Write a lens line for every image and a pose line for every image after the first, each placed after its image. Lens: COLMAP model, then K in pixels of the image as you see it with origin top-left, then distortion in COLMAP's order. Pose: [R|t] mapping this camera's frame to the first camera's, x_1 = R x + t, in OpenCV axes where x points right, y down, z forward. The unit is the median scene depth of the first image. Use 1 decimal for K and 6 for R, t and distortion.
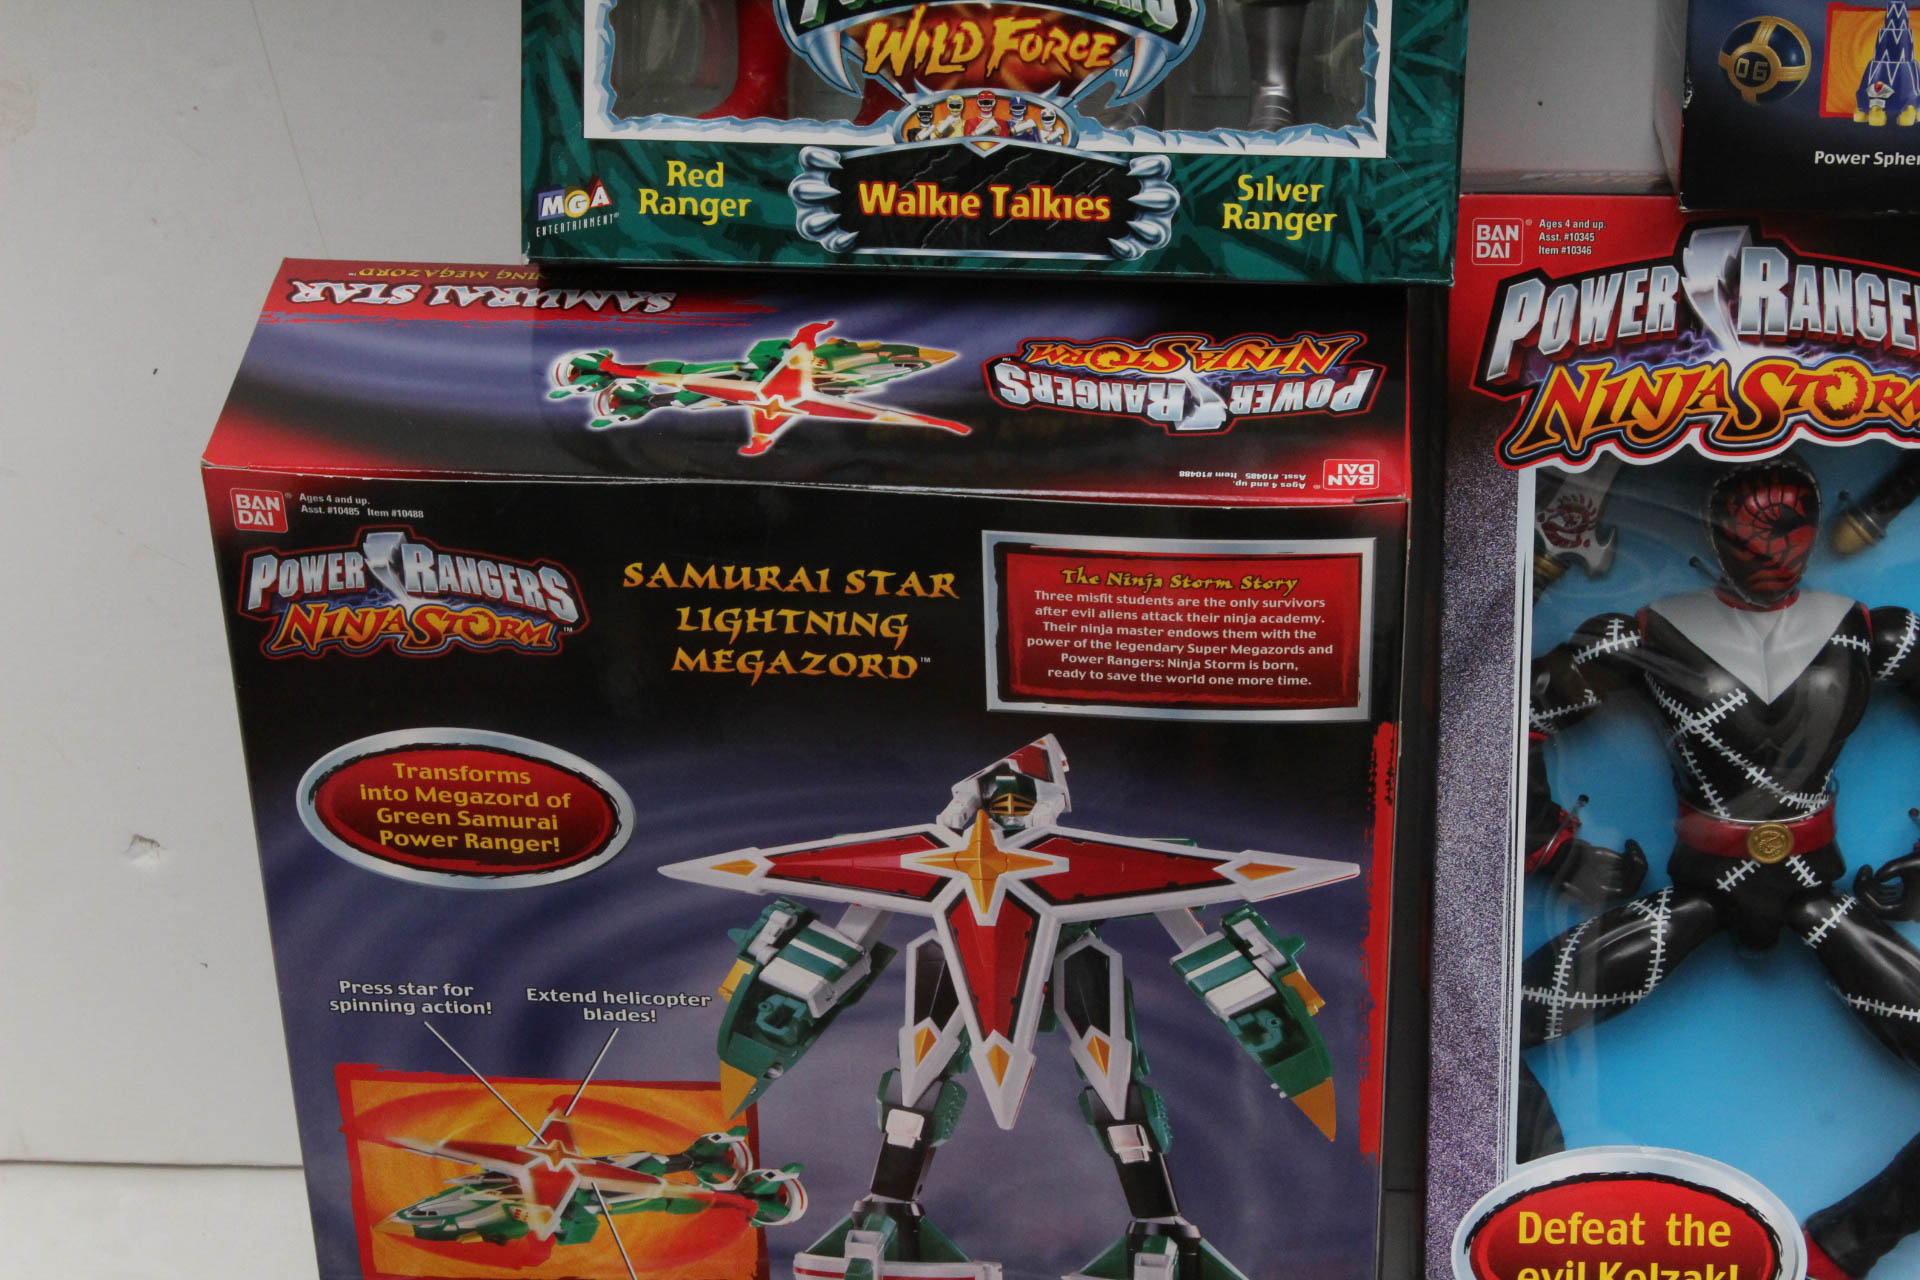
lens RADIAL K [[4597.8, 0, 955.7], [0, 4597.8, 597.6], [0, 0, 1]] dist [0.086108, -0.020679]
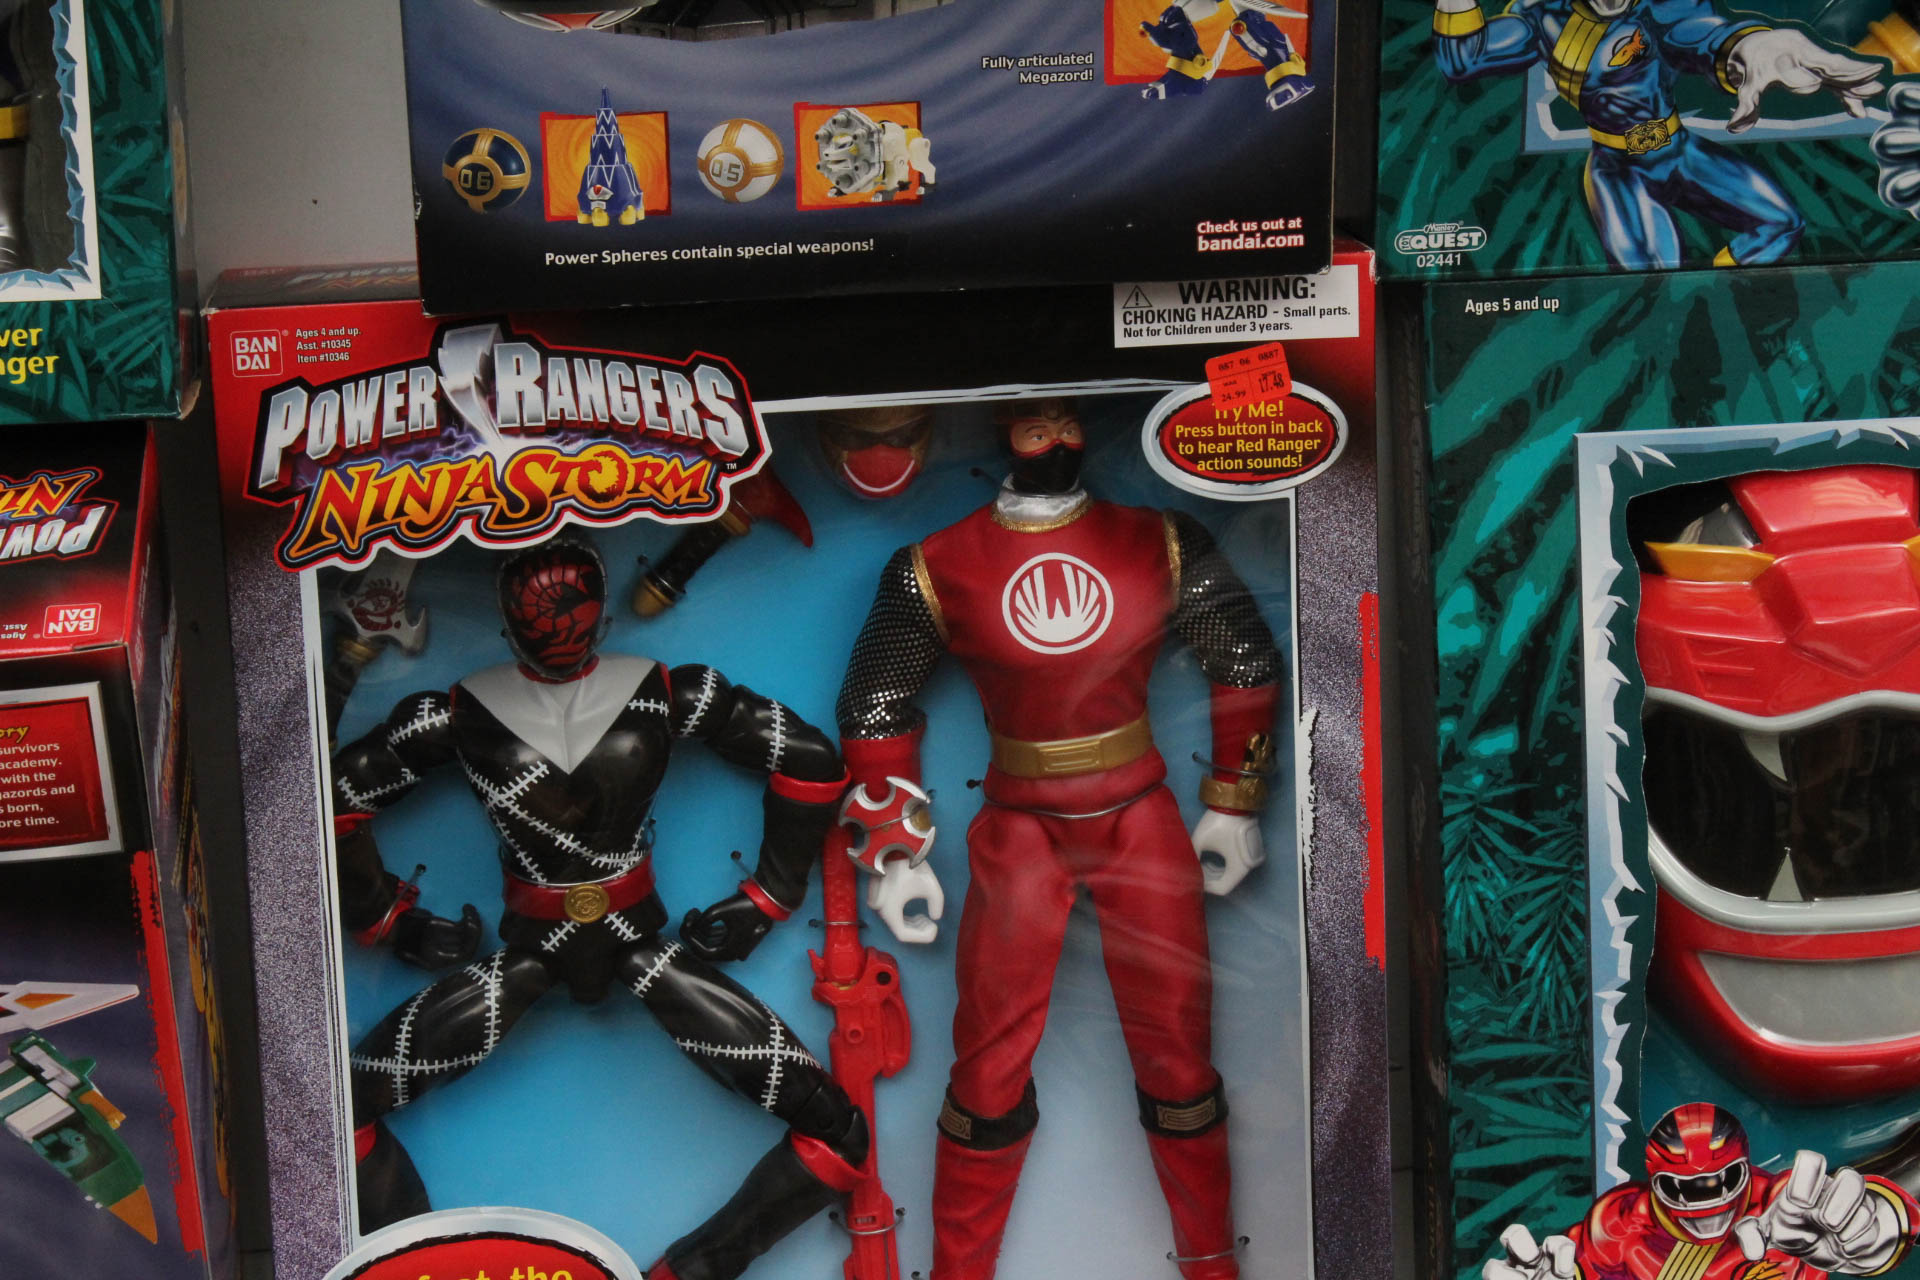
lens RADIAL K [[4597.8, 0, 955.7], [0, 4597.8, 597.6], [0, 0, 1]] dist [0.086108, -0.020679]
pose [[0.986730, -0.075771, 0.143606, 0.119483], [0.070795, 0.996710, 0.039457, -0.052469], [-0.146124, -0.028767, 0.988848, -0.036897]]
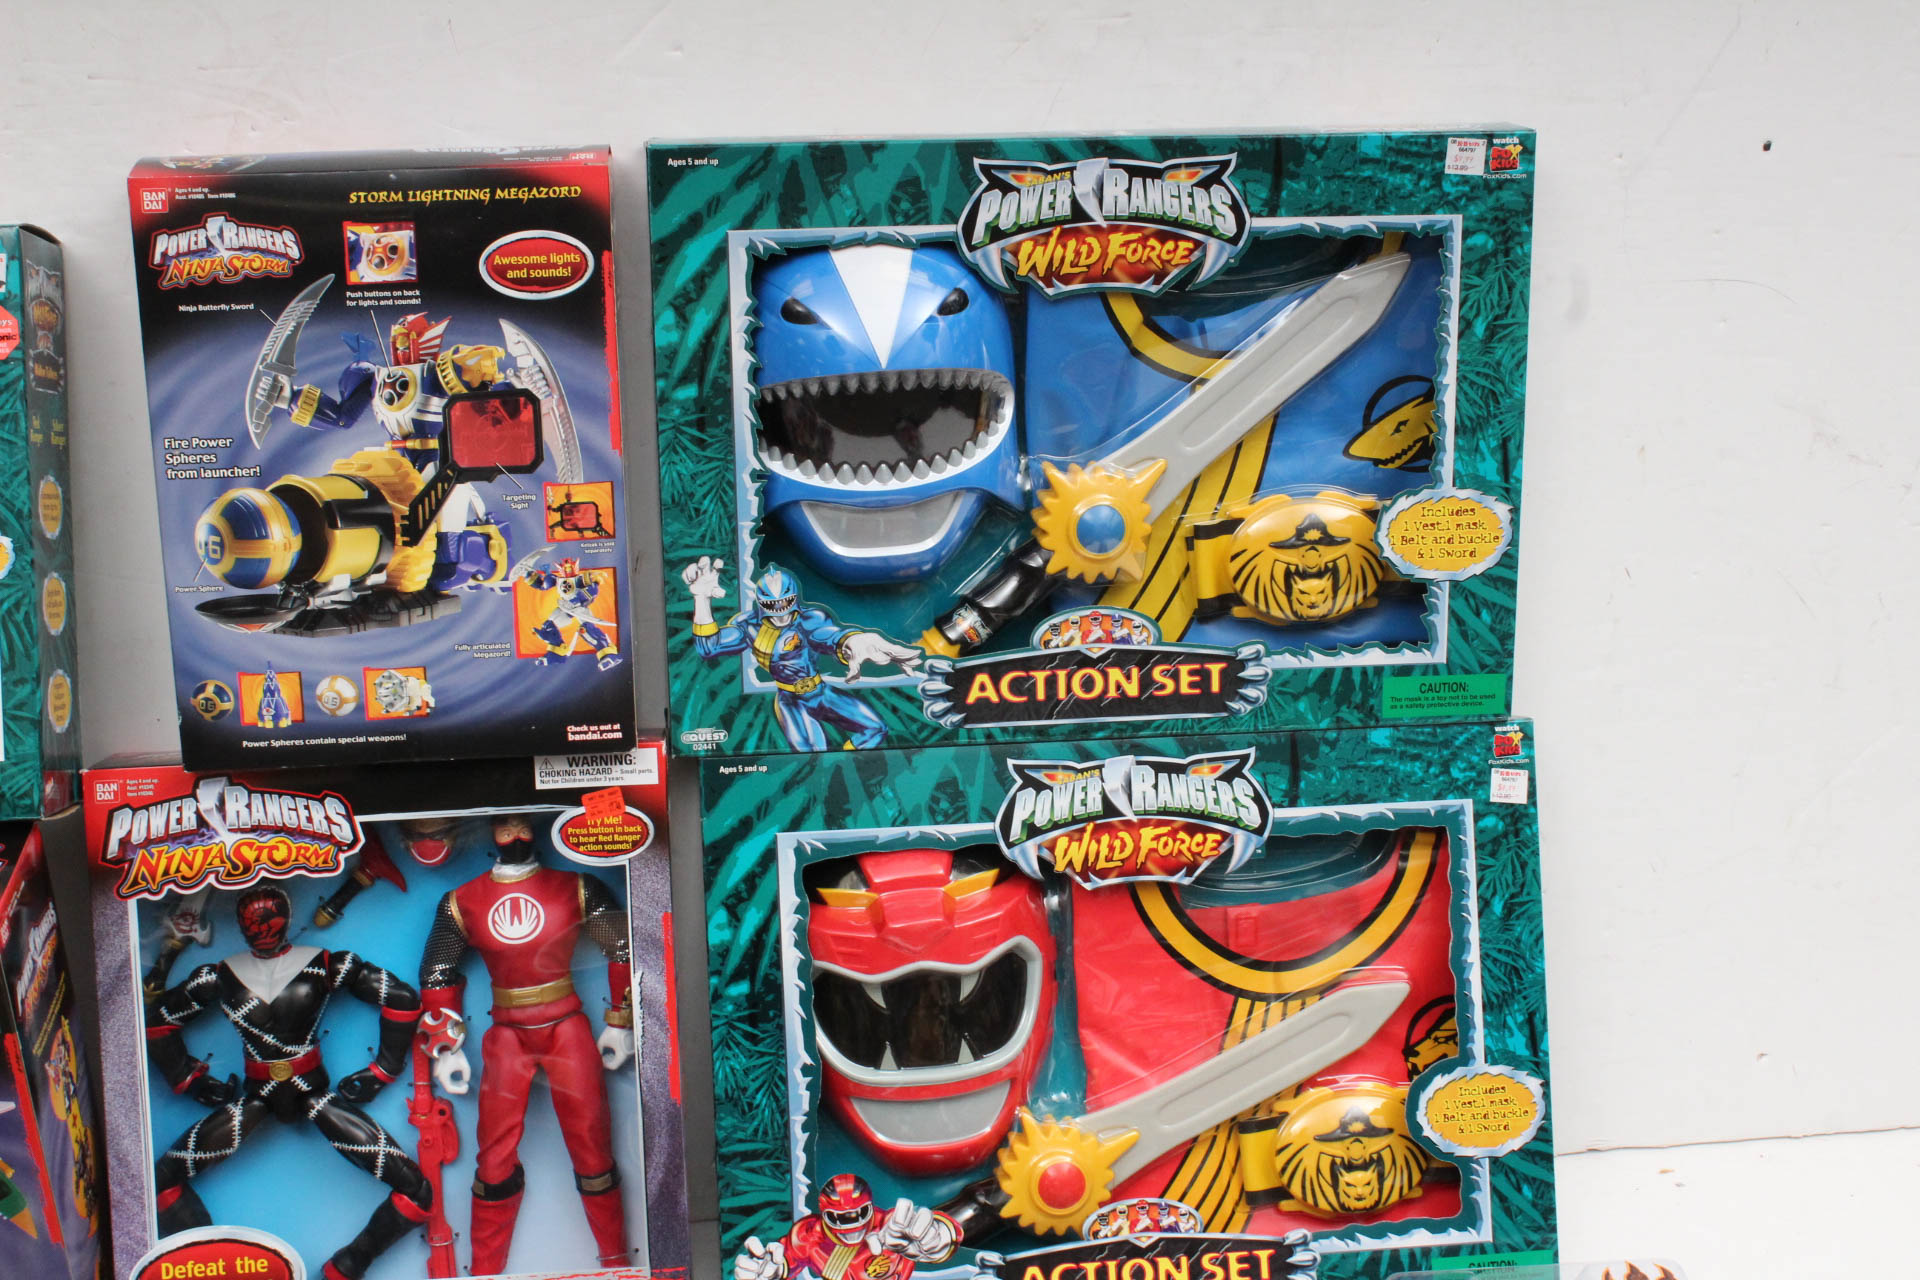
lens RADIAL K [[2529.5, 0, 961.8], [0, 2529.5, 605.9], [0, 0, 1]] dist [-0.075625, 0.085459]
pose [[0.985214, -0.056314, 0.161807, 0.318505], [0.074738, 0.991103, -0.110132, -0.006783], [-0.154165, 0.120596, 0.980658, -0.180294]]
